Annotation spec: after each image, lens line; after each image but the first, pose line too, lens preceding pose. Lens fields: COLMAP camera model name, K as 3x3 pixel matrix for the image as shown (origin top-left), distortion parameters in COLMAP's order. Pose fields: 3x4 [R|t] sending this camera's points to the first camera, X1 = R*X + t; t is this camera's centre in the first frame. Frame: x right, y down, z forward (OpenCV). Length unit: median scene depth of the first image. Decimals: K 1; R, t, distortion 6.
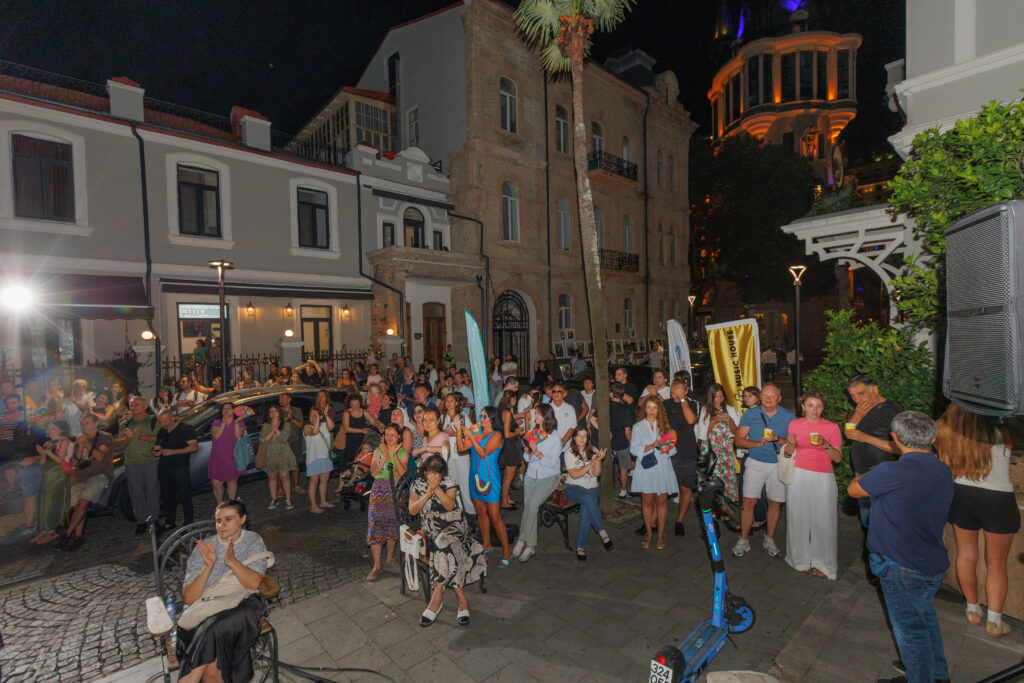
lens RADIAL K [[465.1, 0, 509.0], [0, 465.1, 346.2], [0, 0, 1]] dist [0.000977, 0.000003]
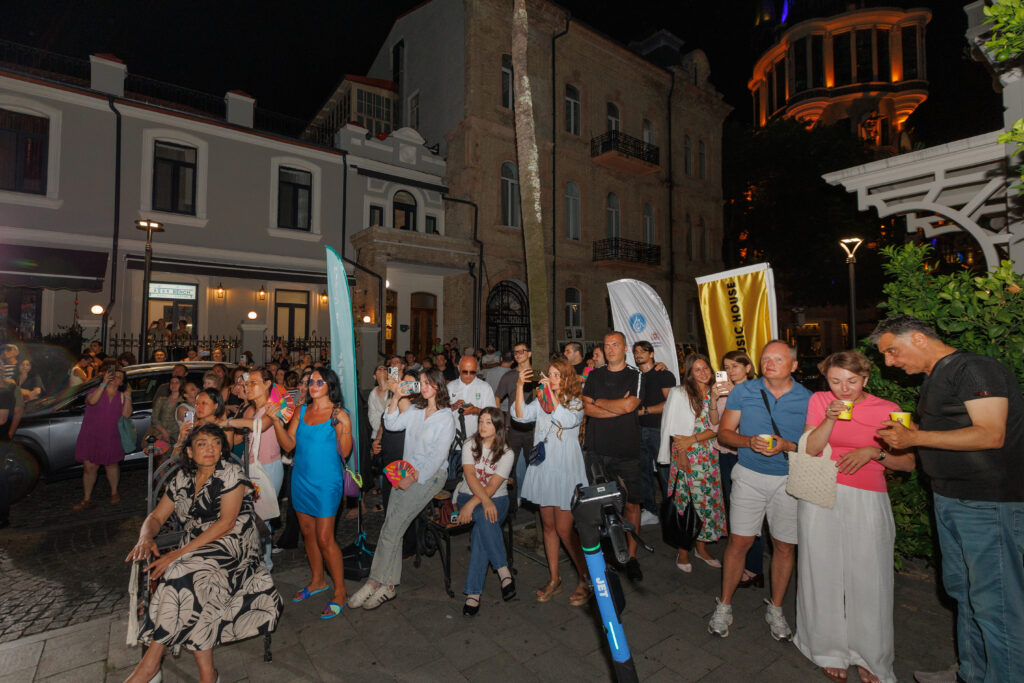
lens RADIAL K [[478.9, 0, 476.1], [0, 478.9, 322.3], [0, 0, 1]] dist [0.000754, -0.000261]
pose [[0.991881, 0.021022, -0.125418, 0.070617], [-0.029900, 0.997145, -0.069334, 0.031617], [0.123603, 0.072521, 0.989678, 0.095241]]
